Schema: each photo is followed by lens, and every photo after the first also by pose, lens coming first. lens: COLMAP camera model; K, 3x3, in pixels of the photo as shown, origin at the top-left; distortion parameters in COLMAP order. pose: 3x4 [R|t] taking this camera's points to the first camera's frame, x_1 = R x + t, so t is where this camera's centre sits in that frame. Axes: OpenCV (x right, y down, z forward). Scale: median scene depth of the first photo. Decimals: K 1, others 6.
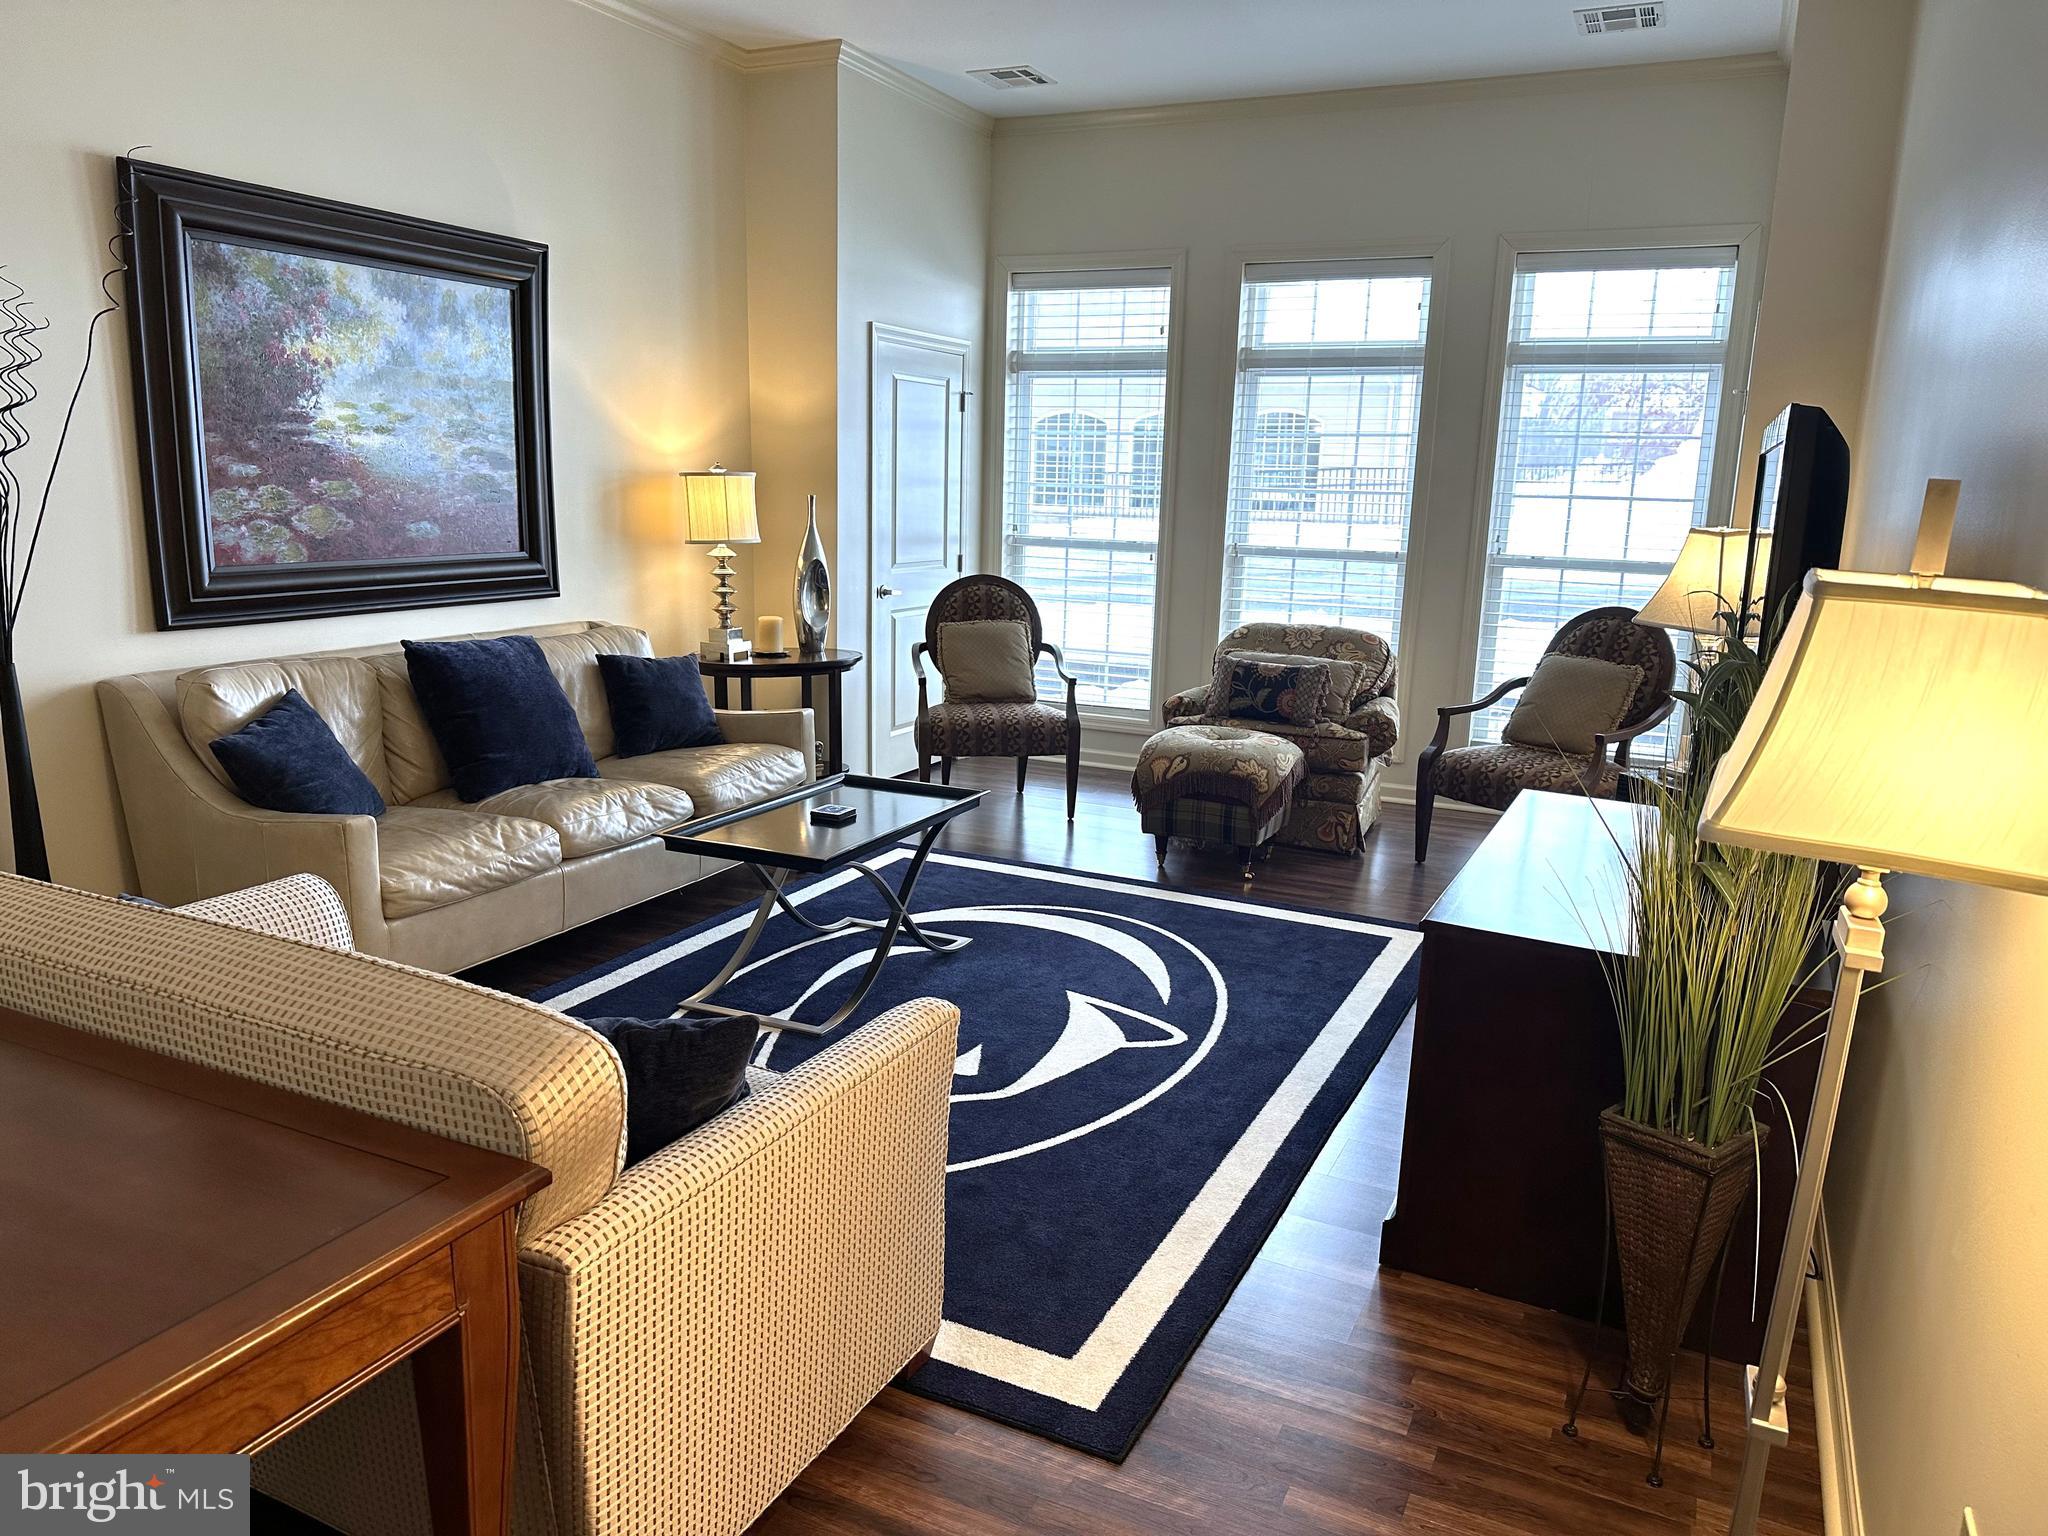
lens RADIAL K [[1422.0, 0, 1032.1], [0, 1422.0, 771.1], [0, 0, 1]] dist [0.100117, -0.126558]
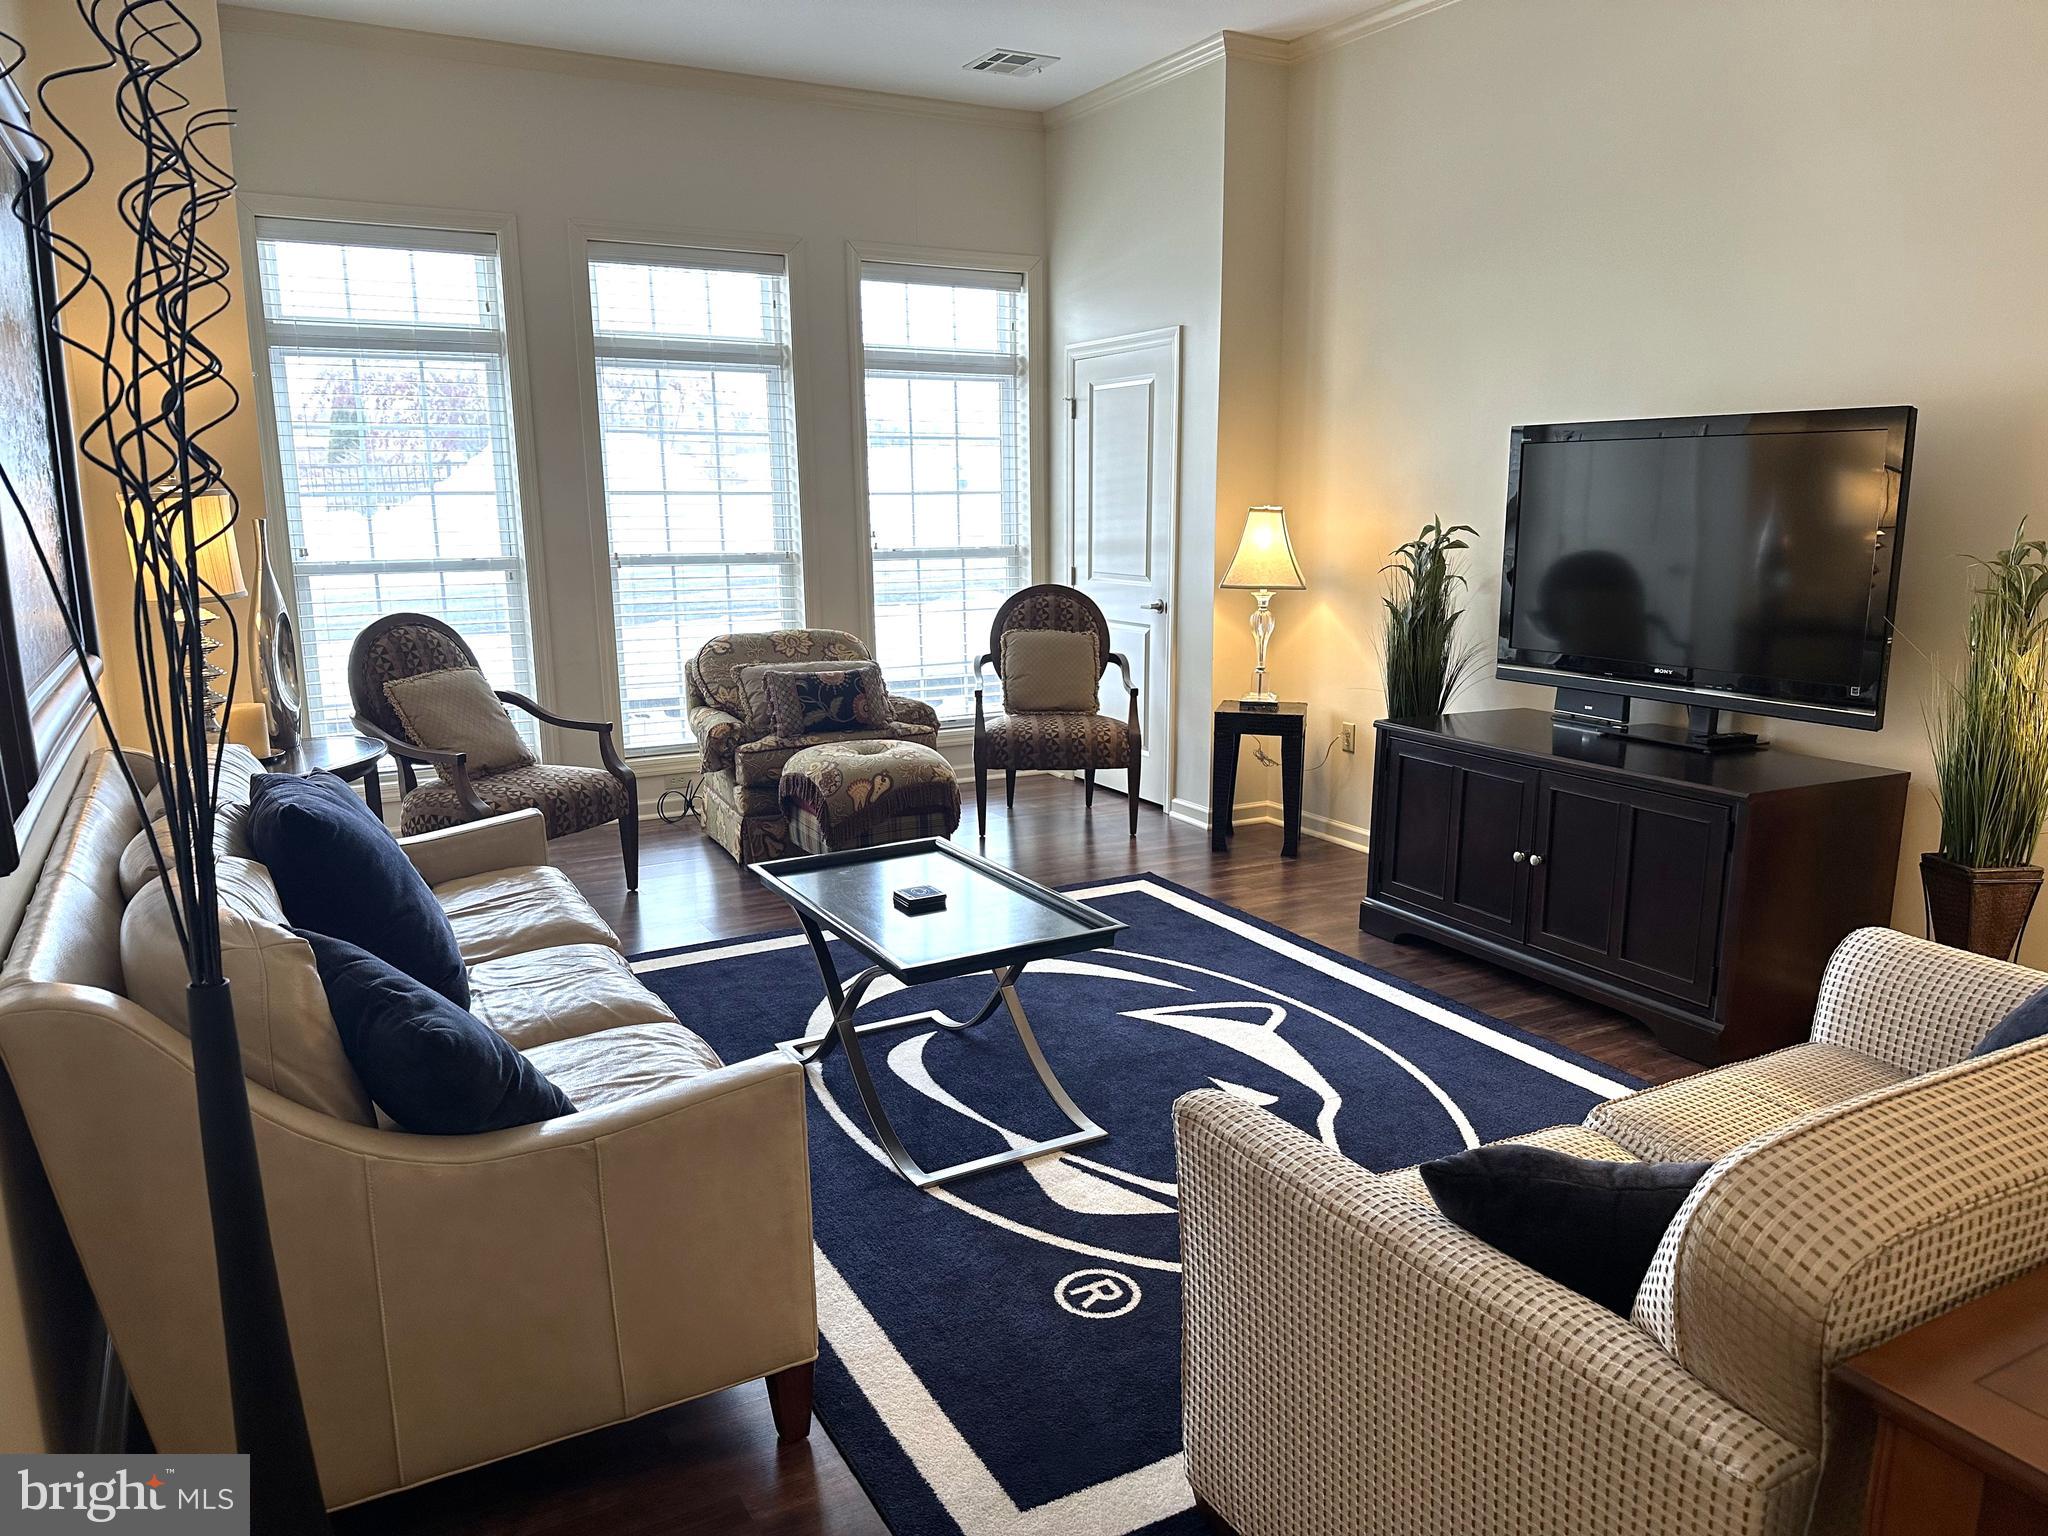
lens RADIAL K [[1427.3, 0, 1028.1], [0, 1427.3, 749.4], [0, 0, 1]] dist [0.143860, -0.241870]
pose [[0.589910, -0.175313, 0.788208, -0.519614], [0.186605, 0.979321, 0.078161, -0.074583], [-0.785611, 0.100975, 0.610425, 0.313137]]
